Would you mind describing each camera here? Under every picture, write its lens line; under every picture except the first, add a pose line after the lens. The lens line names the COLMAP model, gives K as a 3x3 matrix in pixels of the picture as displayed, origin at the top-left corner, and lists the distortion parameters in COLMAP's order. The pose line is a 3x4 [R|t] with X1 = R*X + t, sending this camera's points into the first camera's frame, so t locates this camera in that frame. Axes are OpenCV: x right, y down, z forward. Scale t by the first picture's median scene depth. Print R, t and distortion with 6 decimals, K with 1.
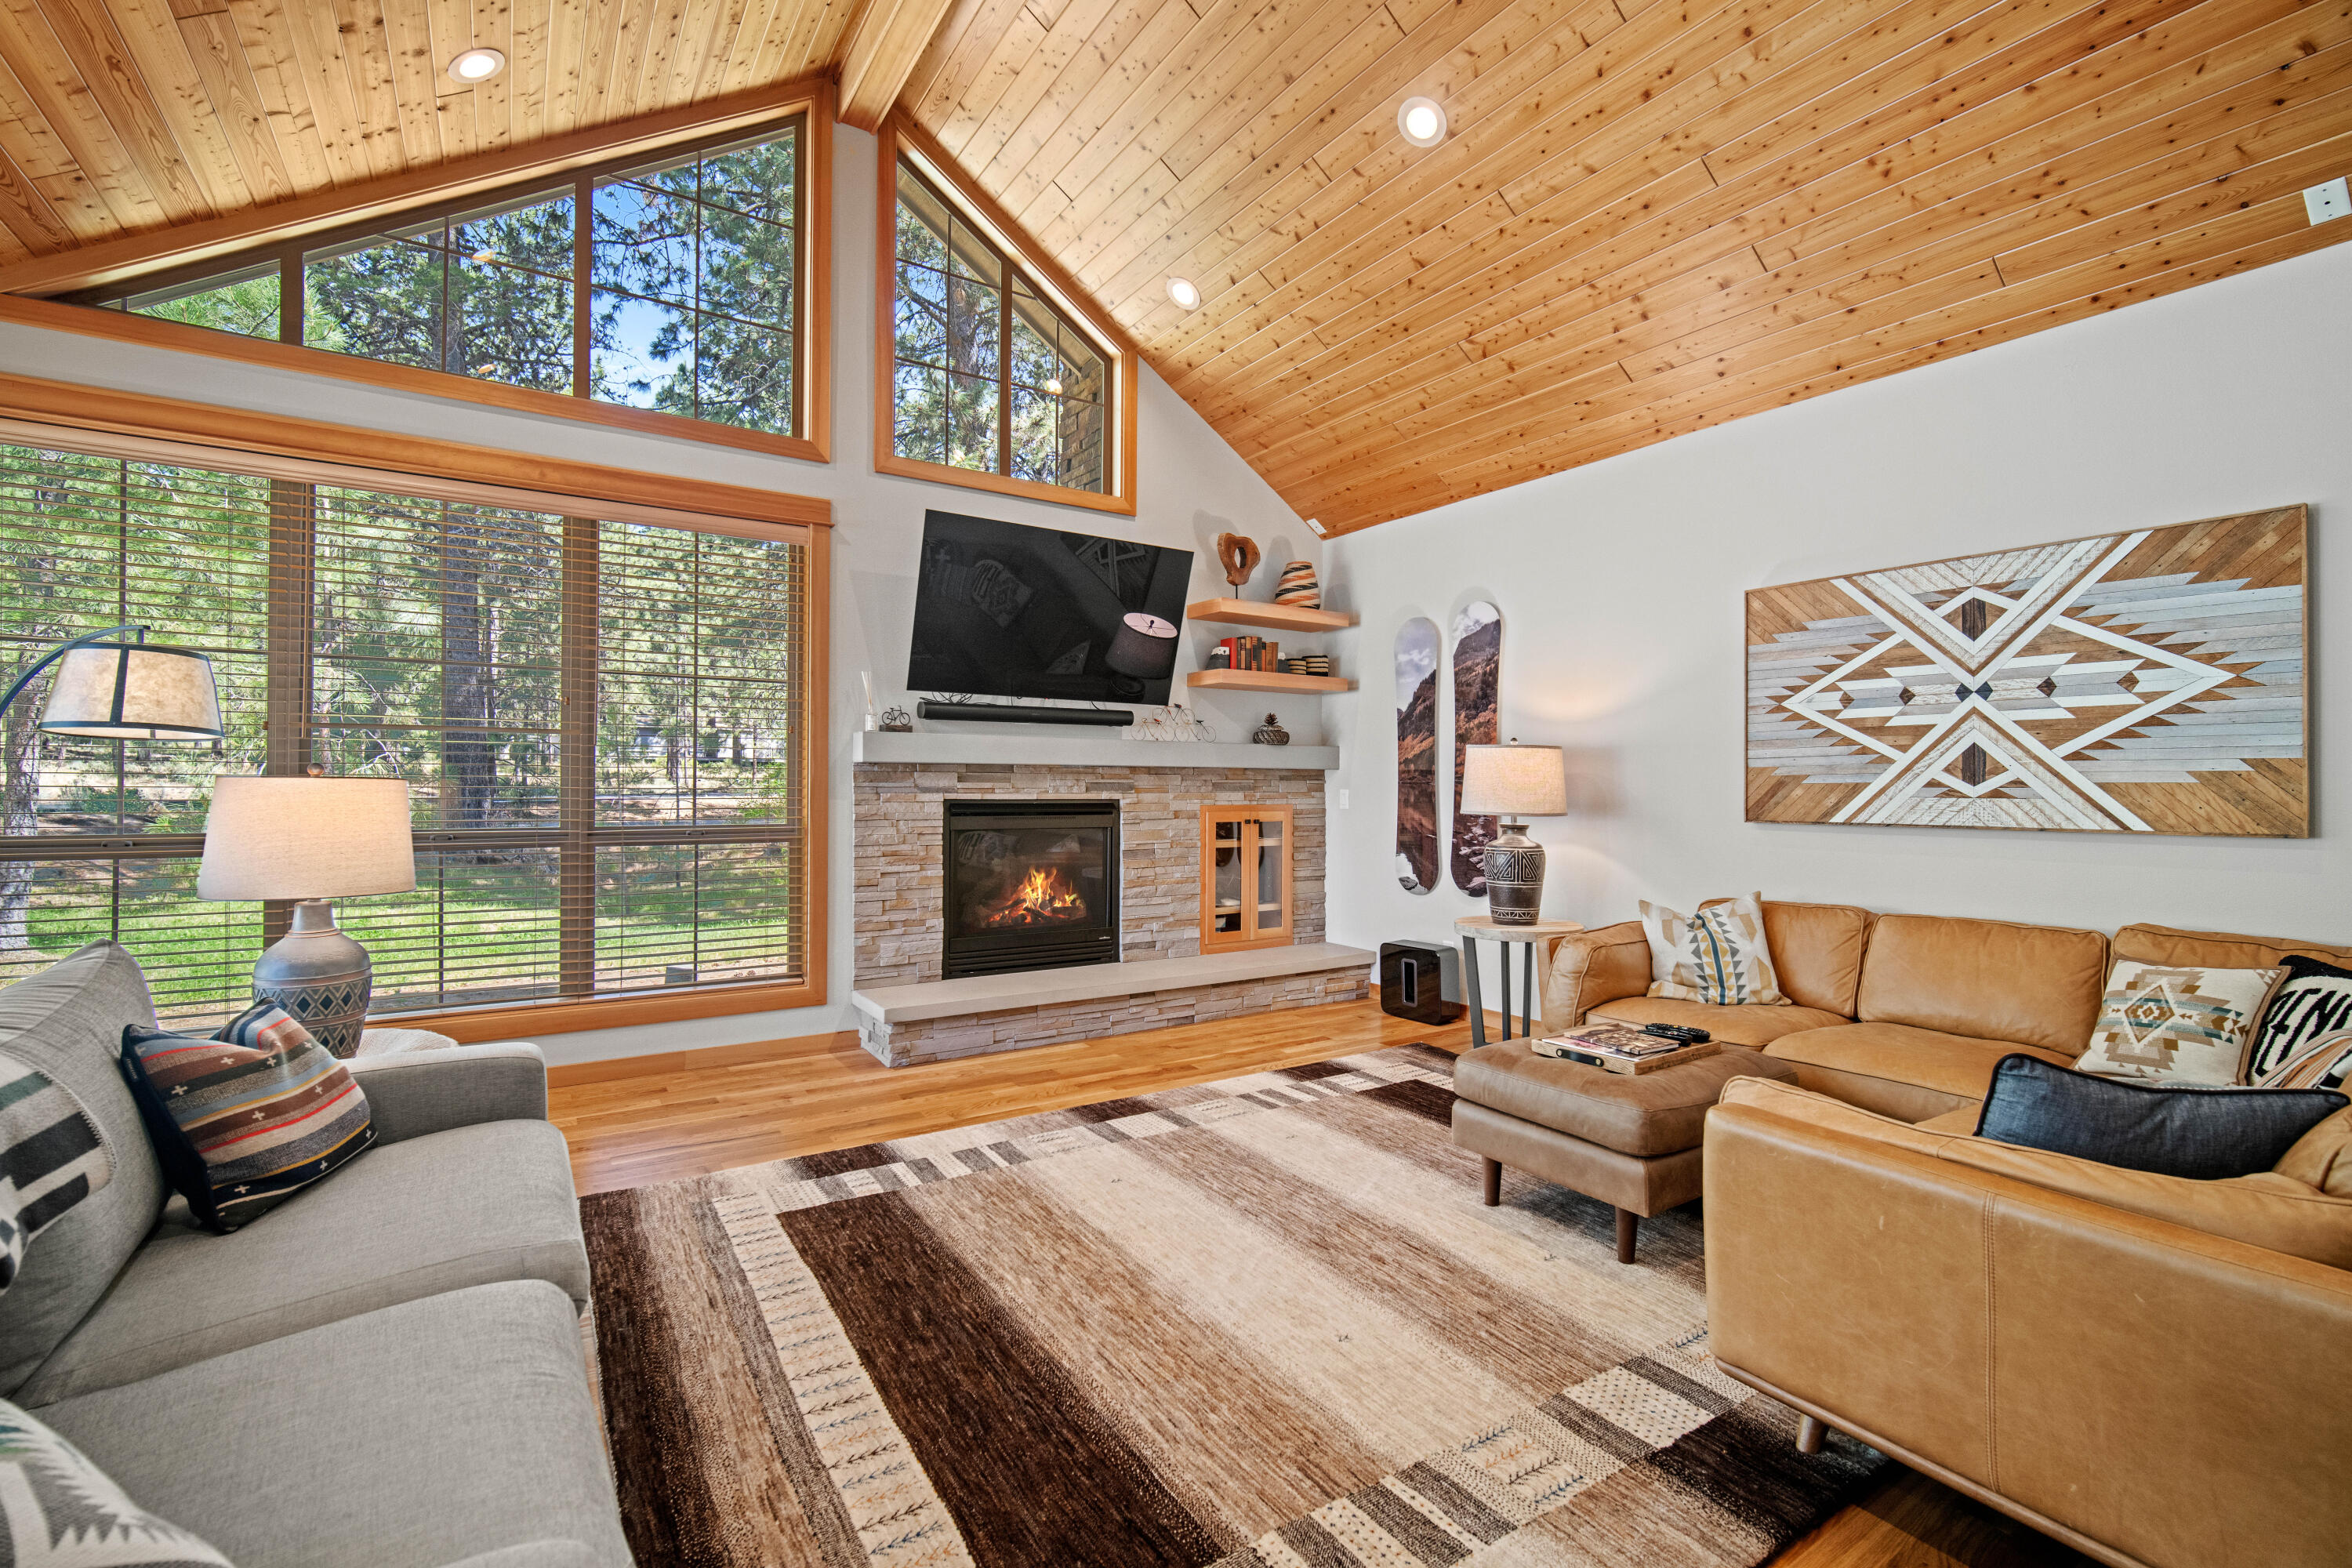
lens RADIAL K [[1030.7, 0, 1161.3], [0, 1030.7, 784.4], [0, 0, 1]] dist [-0.009674, 0.002417]
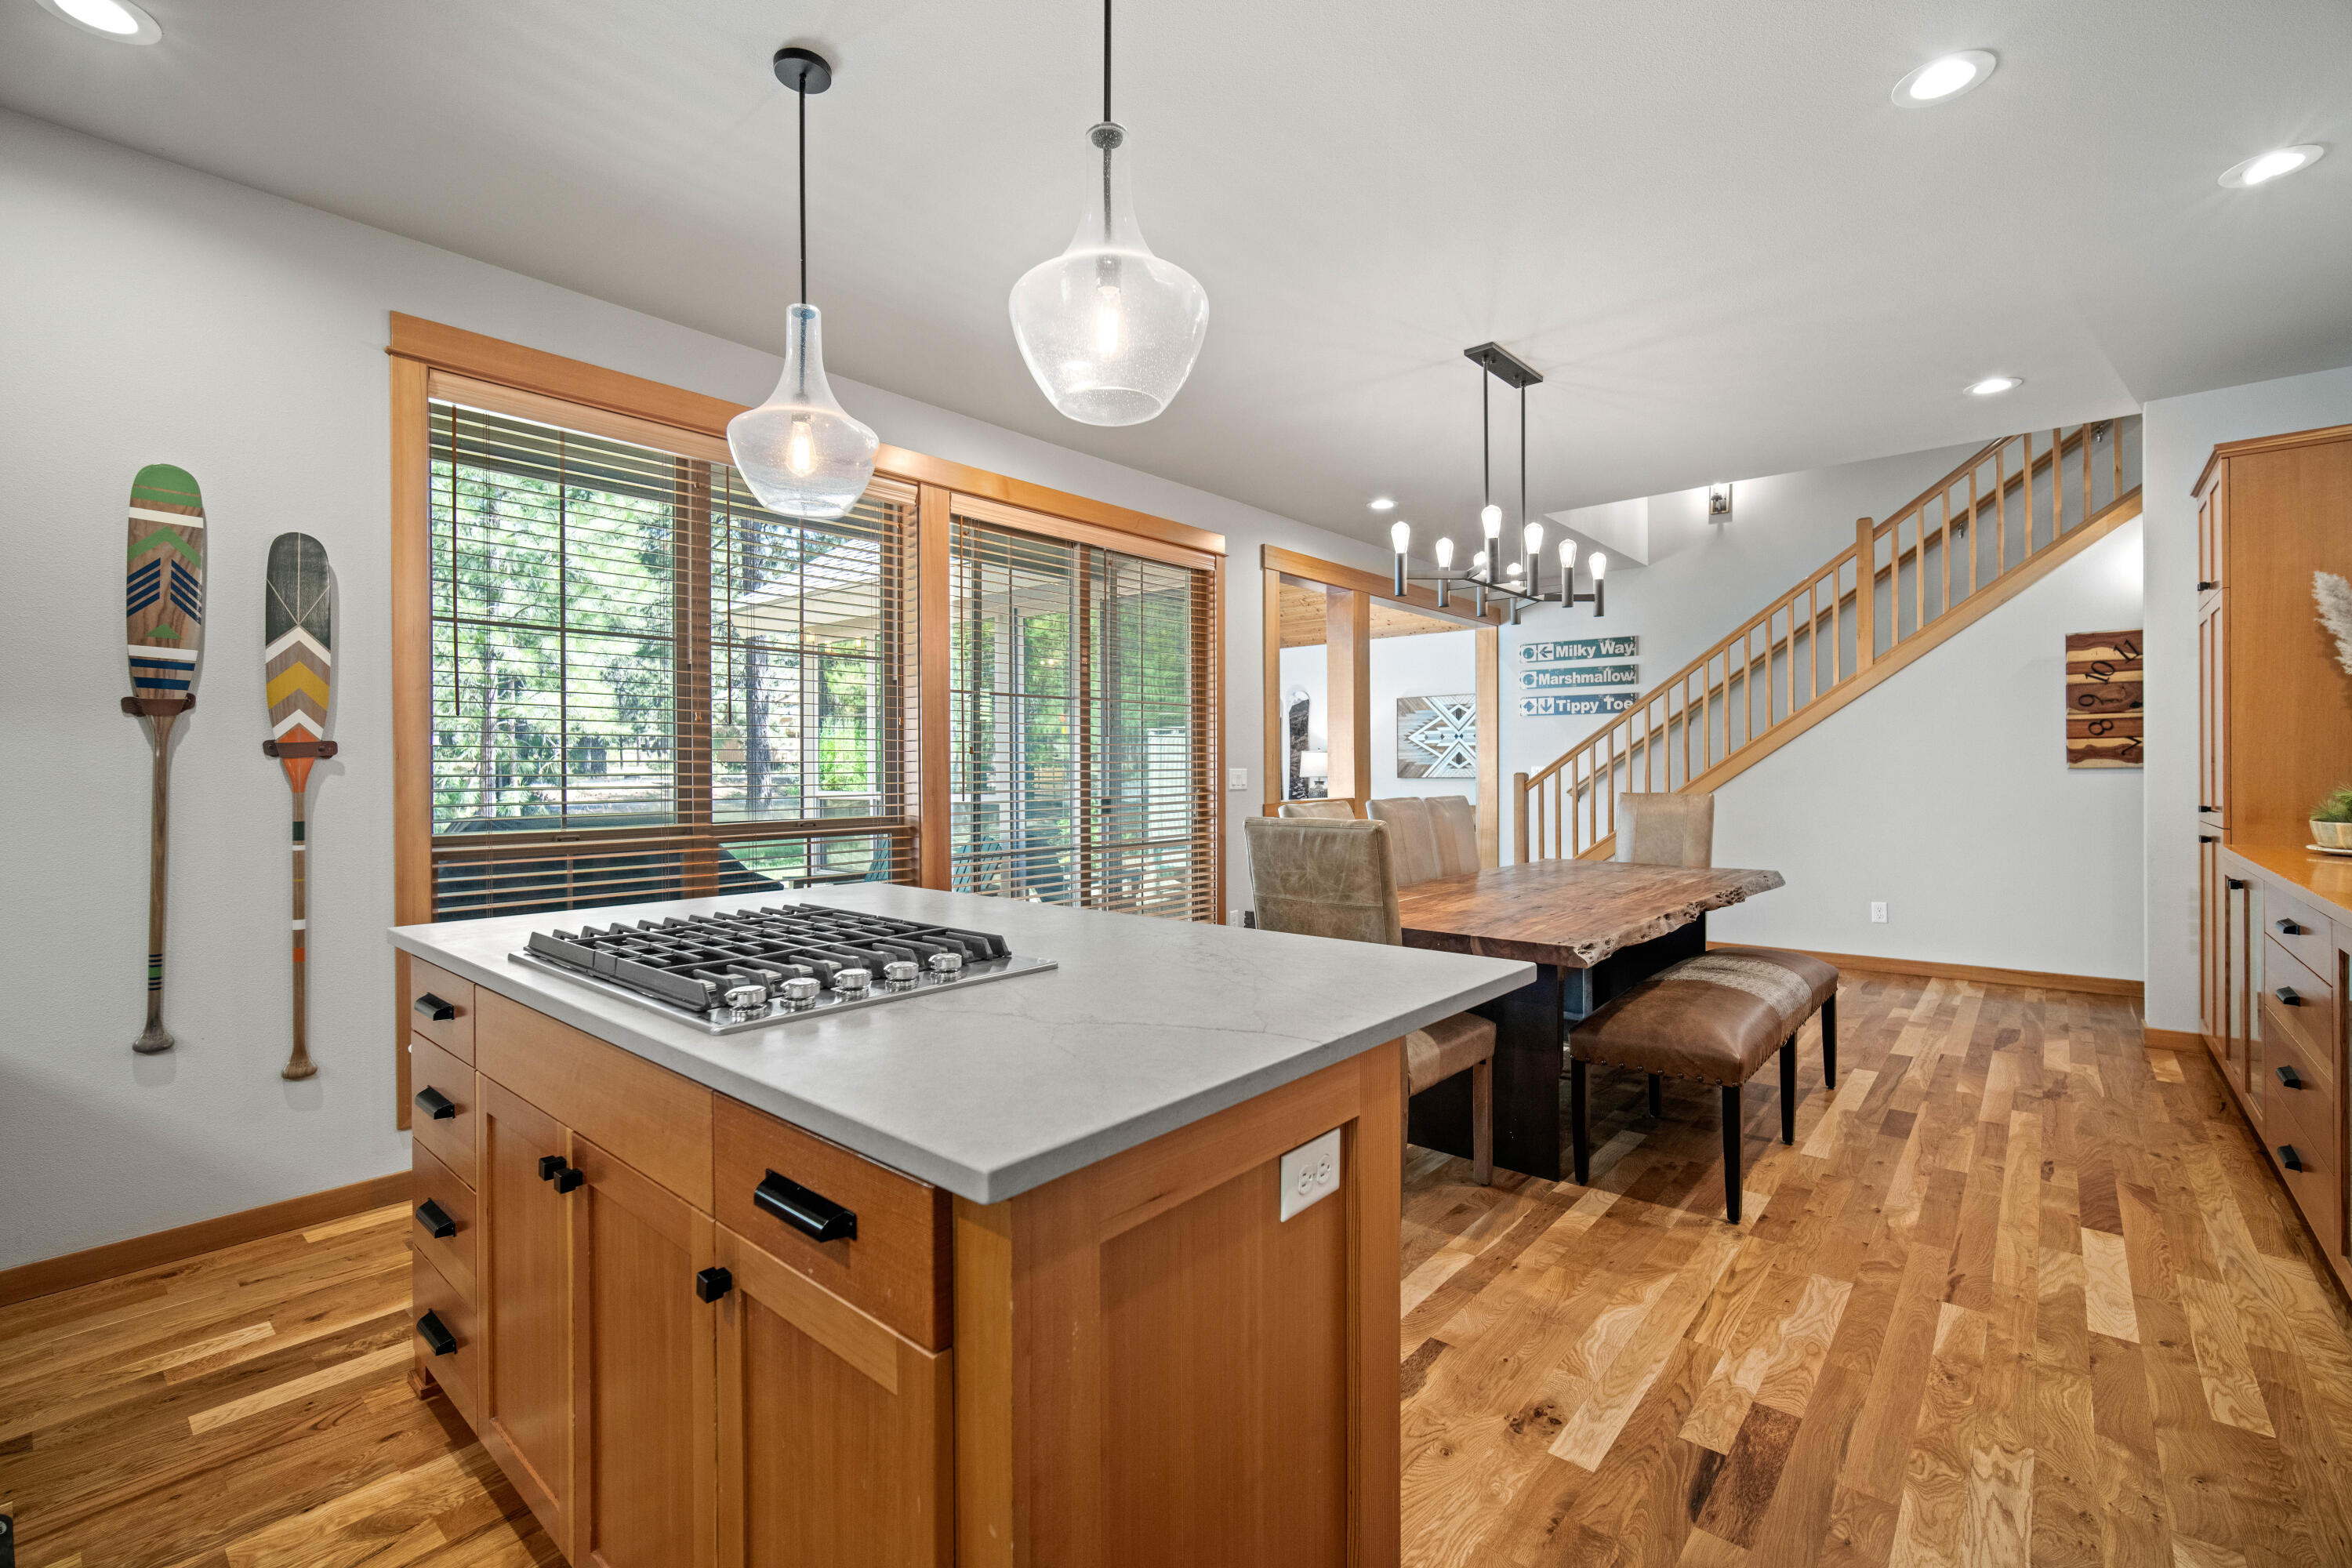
lens RADIAL K [[1030.7, 0, 1167.9], [0, 1030.7, 763.4], [0, 0, 1]] dist [-0.009674, 0.002417]
pose [[0.959502, -0.008630, 0.281569, -1.026228], [0.009970, 0.999945, -0.003325, -0.001758], [-0.281524, 0.005997, 0.959535, -1.893898]]
